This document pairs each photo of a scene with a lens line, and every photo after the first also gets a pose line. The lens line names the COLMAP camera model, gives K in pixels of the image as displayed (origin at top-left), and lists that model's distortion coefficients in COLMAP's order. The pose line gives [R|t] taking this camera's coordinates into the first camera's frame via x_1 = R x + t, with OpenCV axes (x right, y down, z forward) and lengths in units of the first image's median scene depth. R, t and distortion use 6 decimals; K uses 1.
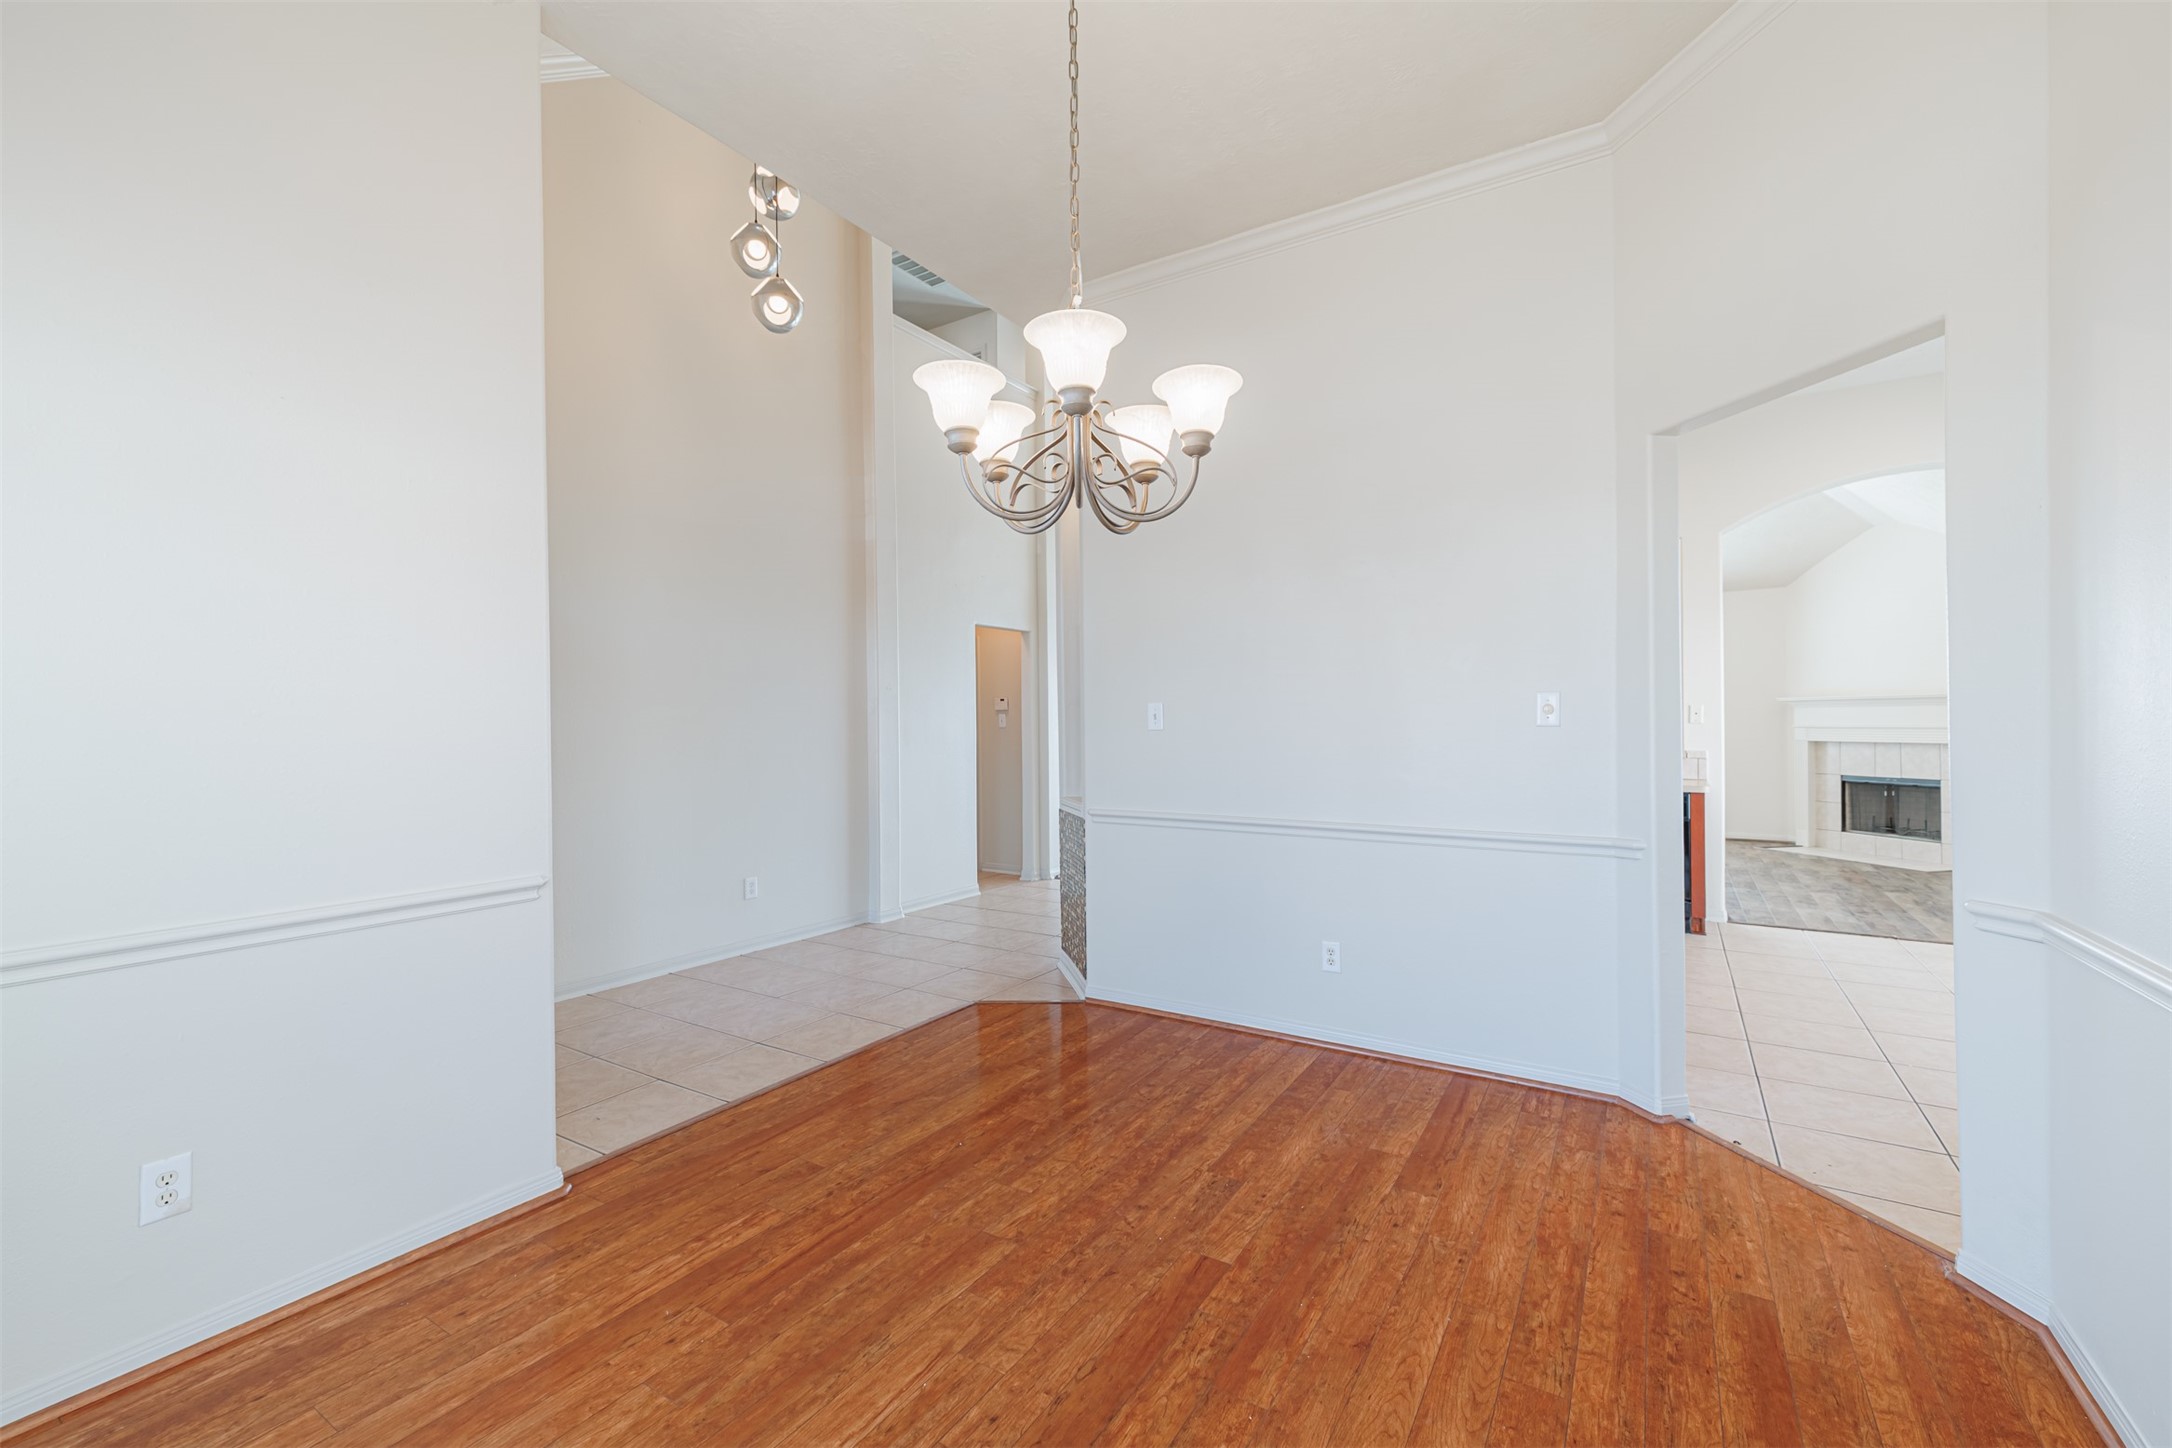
lens RADIAL K [[911.1, 0, 1100.8], [0, 911.1, 719.0], [0, 0, 1]] dist [0.010917, -0.003139]
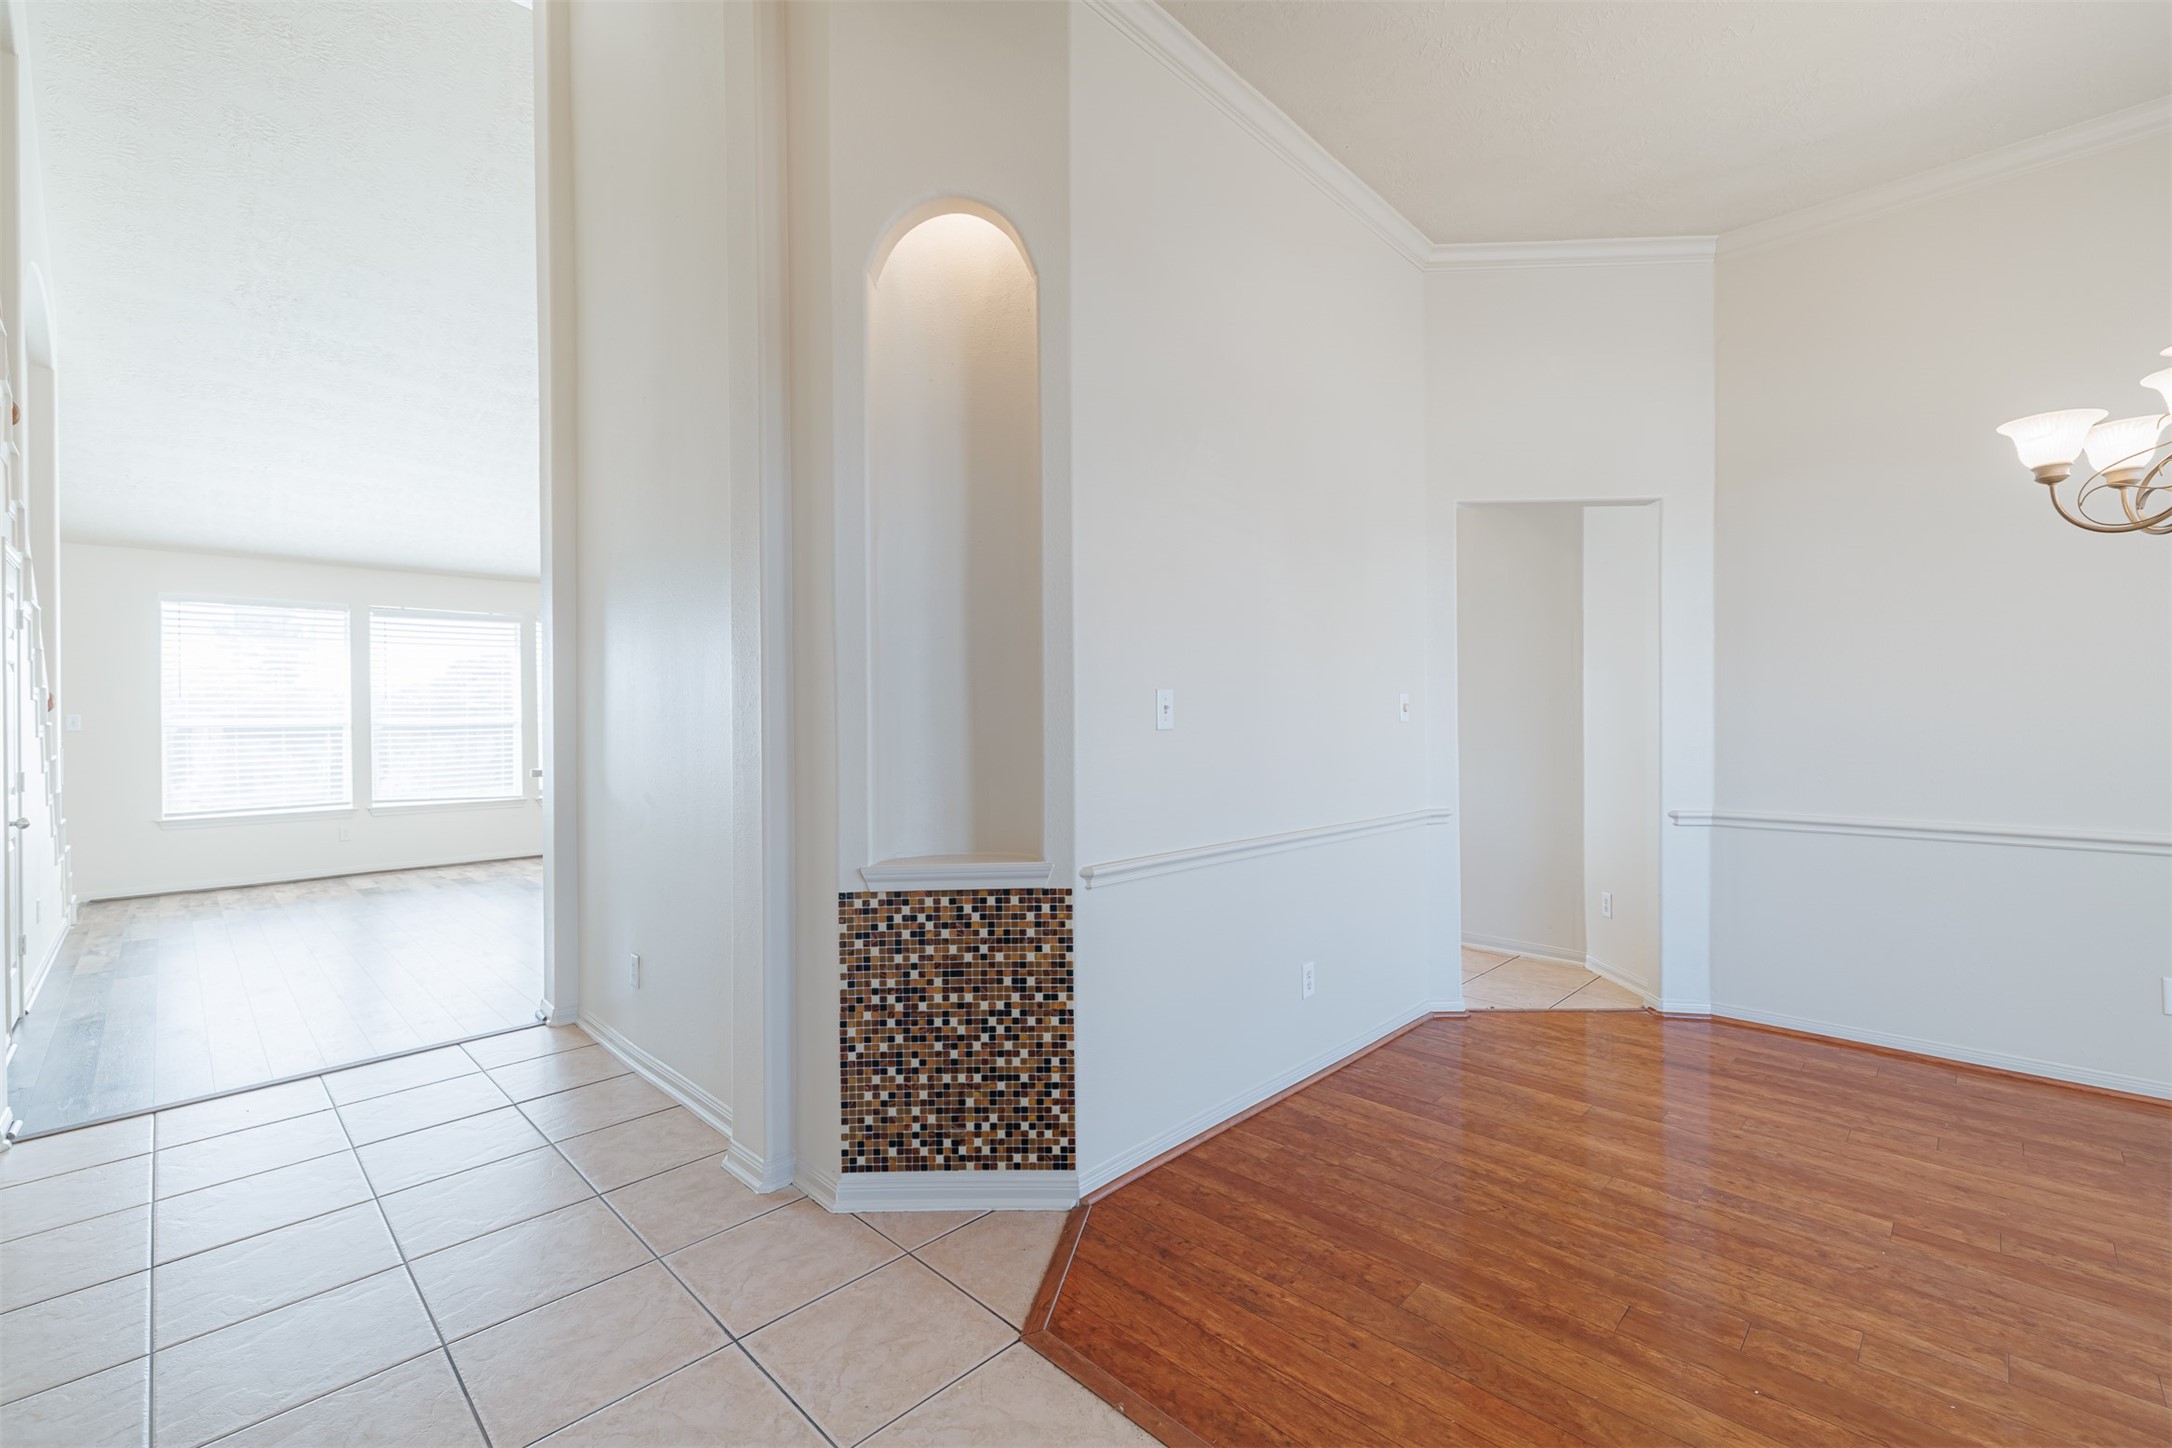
lens RADIAL K [[911.1, 0, 1095.7], [0, 911.1, 722.1], [0, 0, 1]] dist [0.010917, -0.003139]
pose [[0.218978, 0.002303, 0.975727, -0.664659], [0.001500, 0.999995, -0.002697, 0.009725], [-0.975729, 0.002054, 0.218973, 1.005263]]
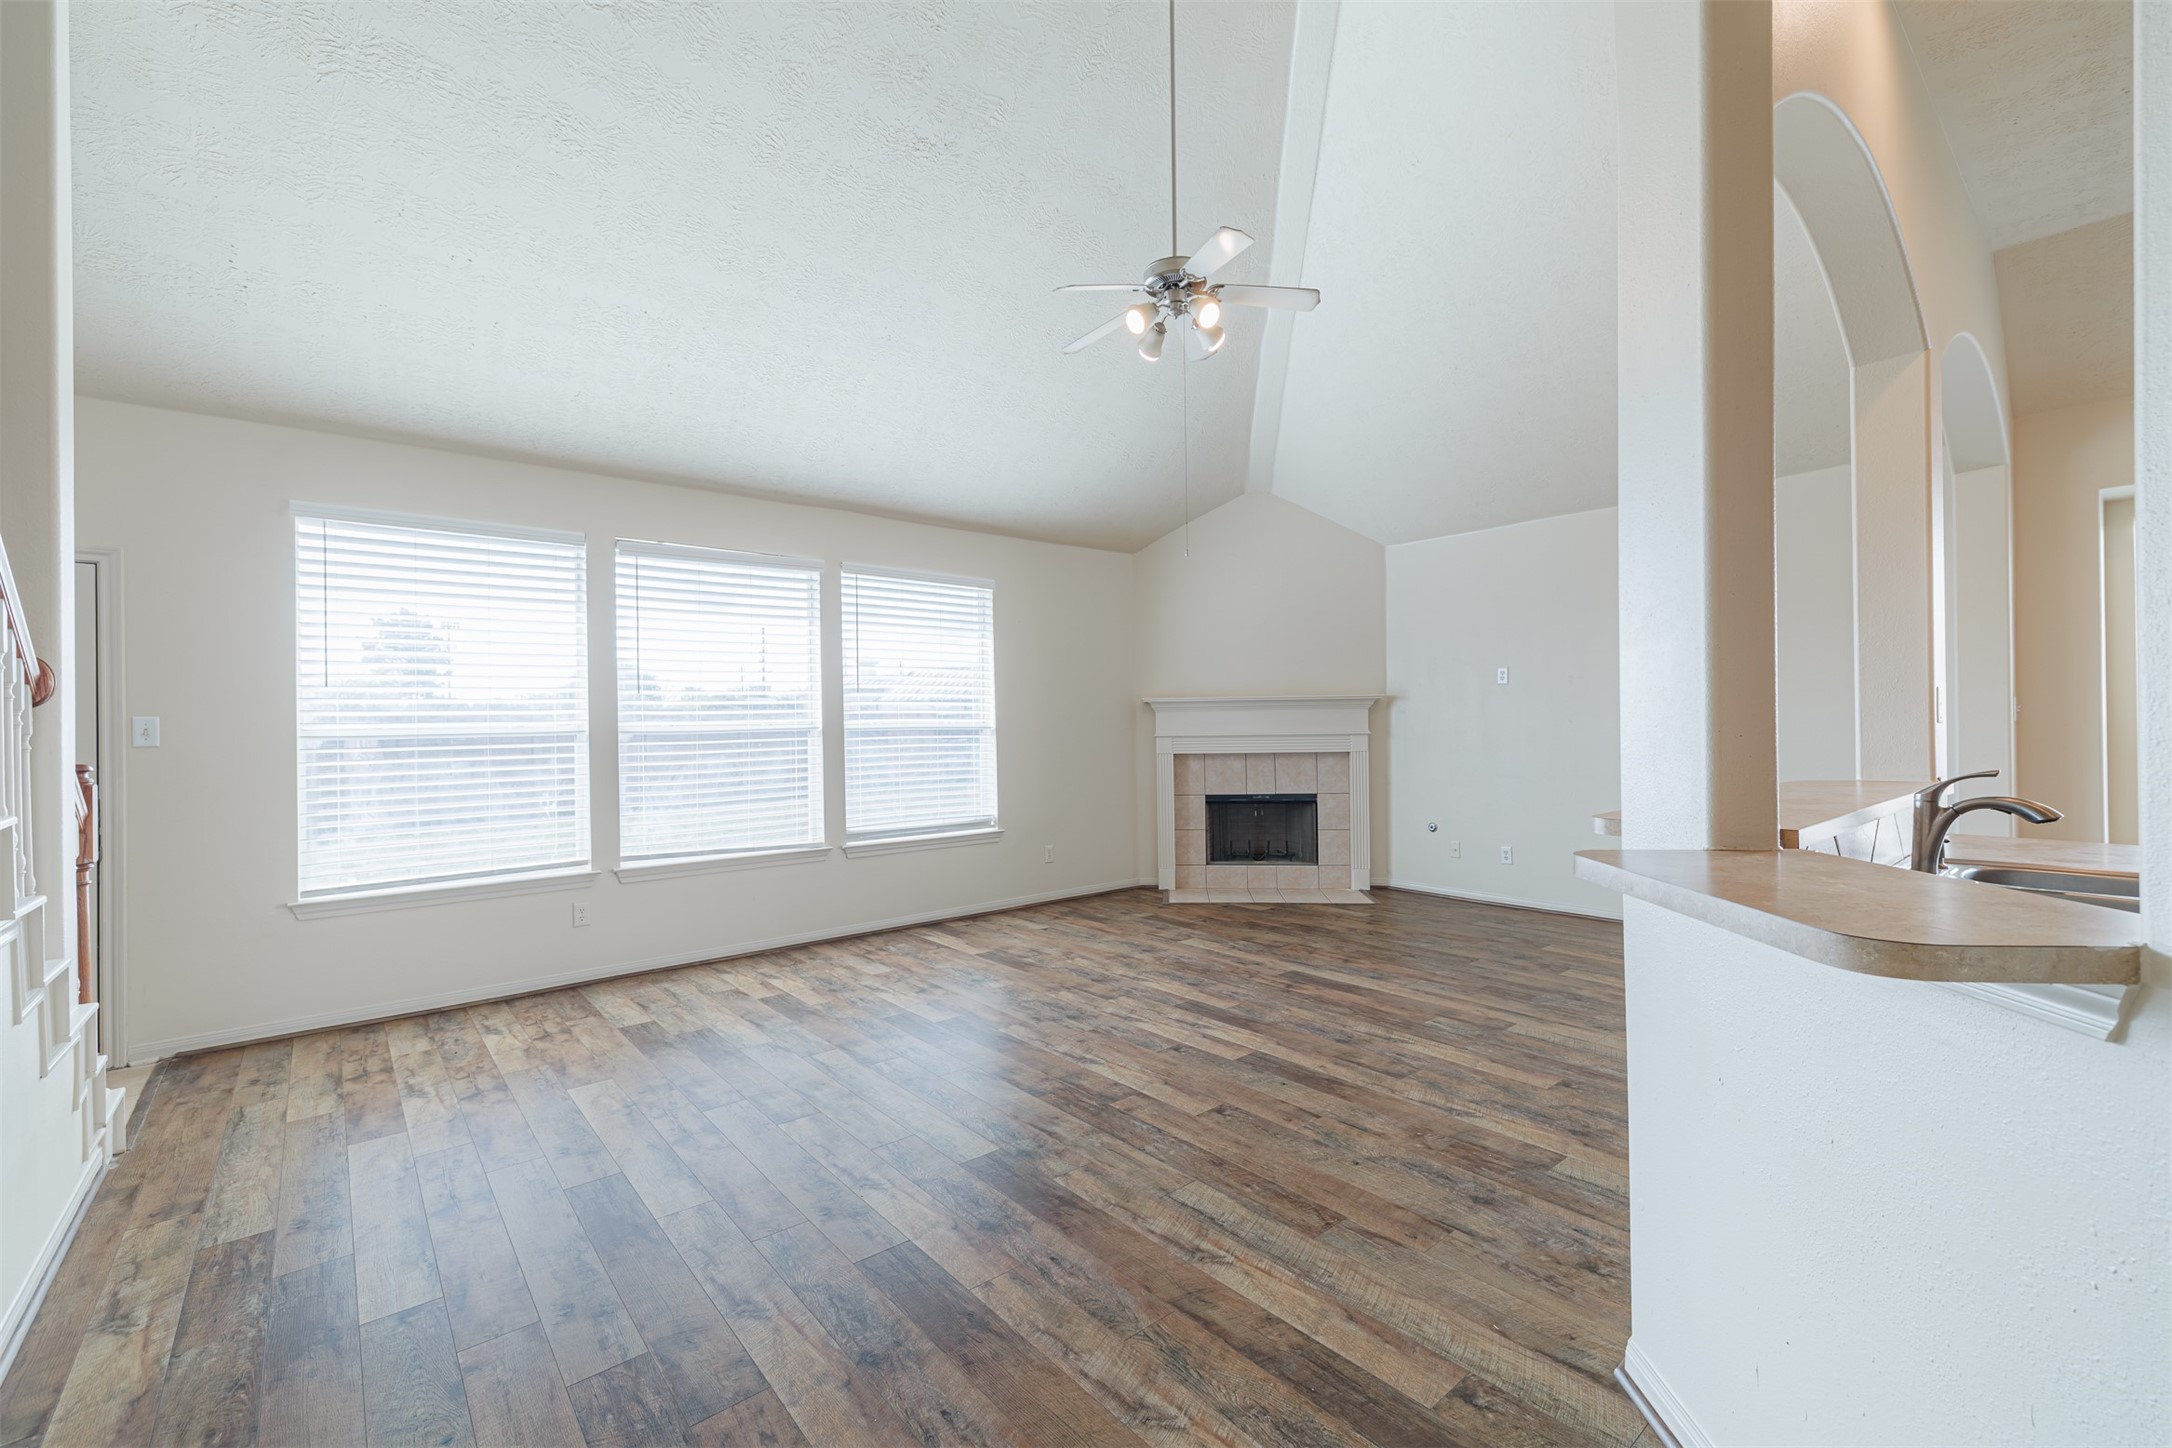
lens RADIAL K [[911.1, 0, 1095.1], [0, 911.1, 725.2], [0, 0, 1]] dist [0.010917, -0.003139]
pose [[0.298281, 0.005340, 0.954463, 0.021011], [0.006578, 0.999949, -0.007650, 0.011039], [-0.954455, 0.008560, 0.298231, 2.096134]]
